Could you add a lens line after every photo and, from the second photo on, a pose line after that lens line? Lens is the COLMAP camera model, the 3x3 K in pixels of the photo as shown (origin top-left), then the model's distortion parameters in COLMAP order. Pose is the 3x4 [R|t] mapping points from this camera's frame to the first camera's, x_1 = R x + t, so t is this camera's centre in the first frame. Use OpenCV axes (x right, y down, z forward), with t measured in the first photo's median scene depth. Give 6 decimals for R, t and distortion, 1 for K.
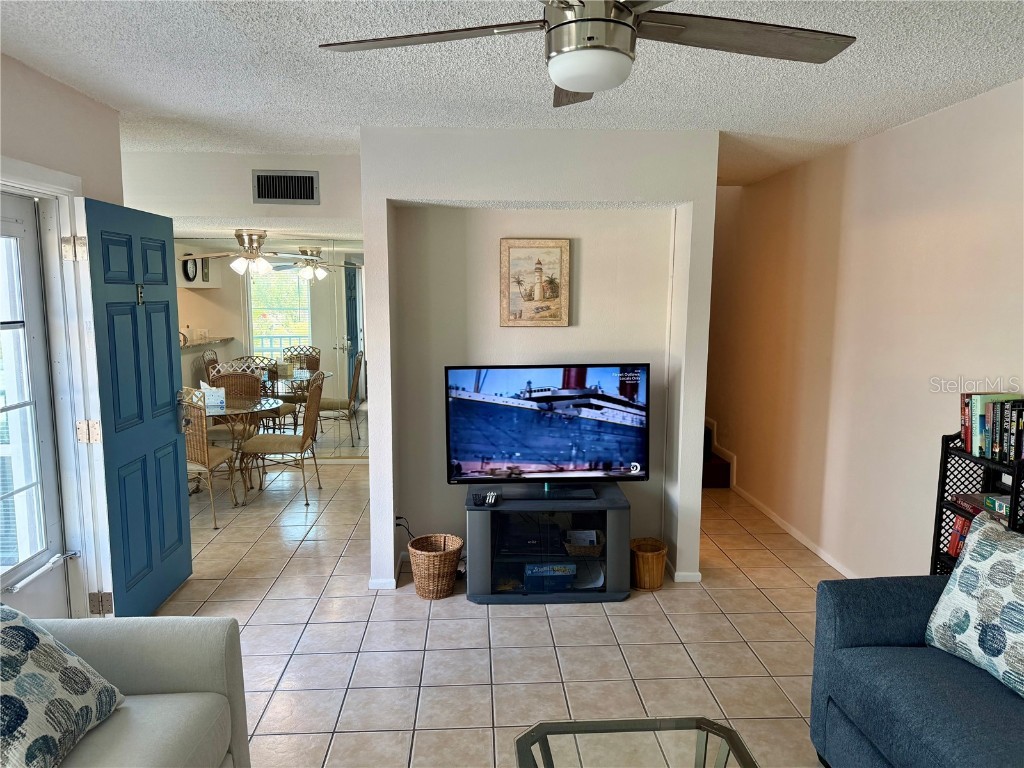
lens RADIAL K [[722.5, 0, 512.5], [0, 722.5, 384.1], [0, 0, 1]] dist [0.065685, -0.080294]
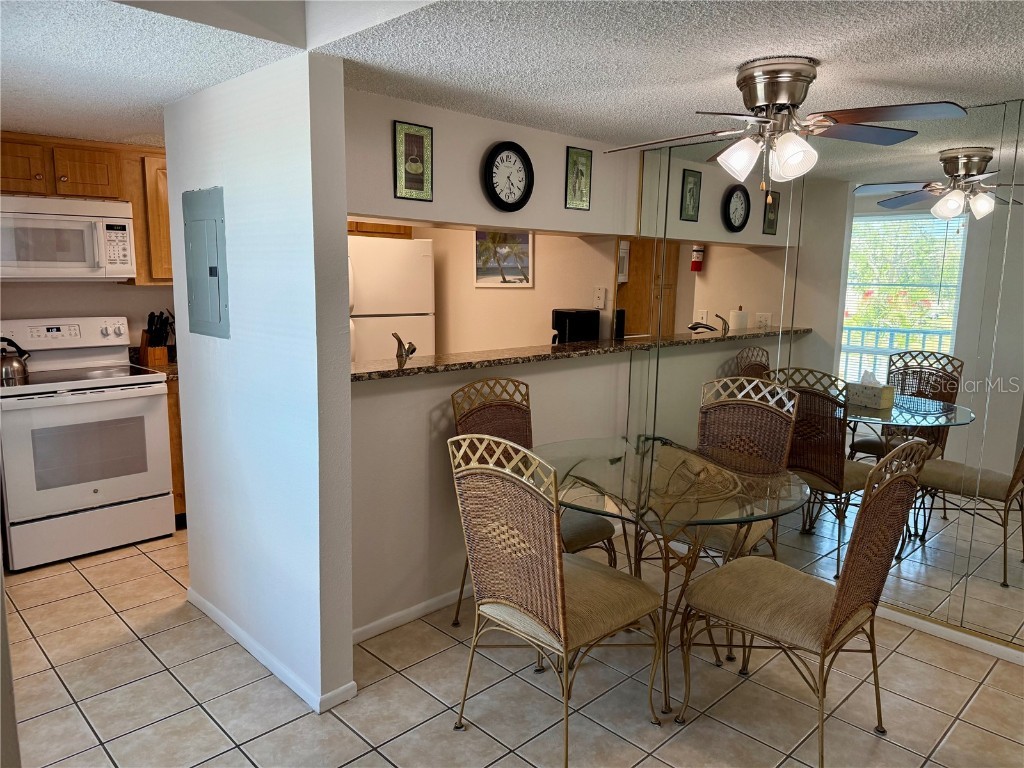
lens RADIAL K [[722.5, 0, 521.0], [0, 722.5, 387.1], [0, 0, 1]] dist [0.065685, -0.080294]
pose [[0.668908, 0.125570, -0.732662, -0.102435], [-0.108773, 0.991554, 0.070634, -0.036478], [0.735344, 0.032446, 0.676917, 0.465127]]
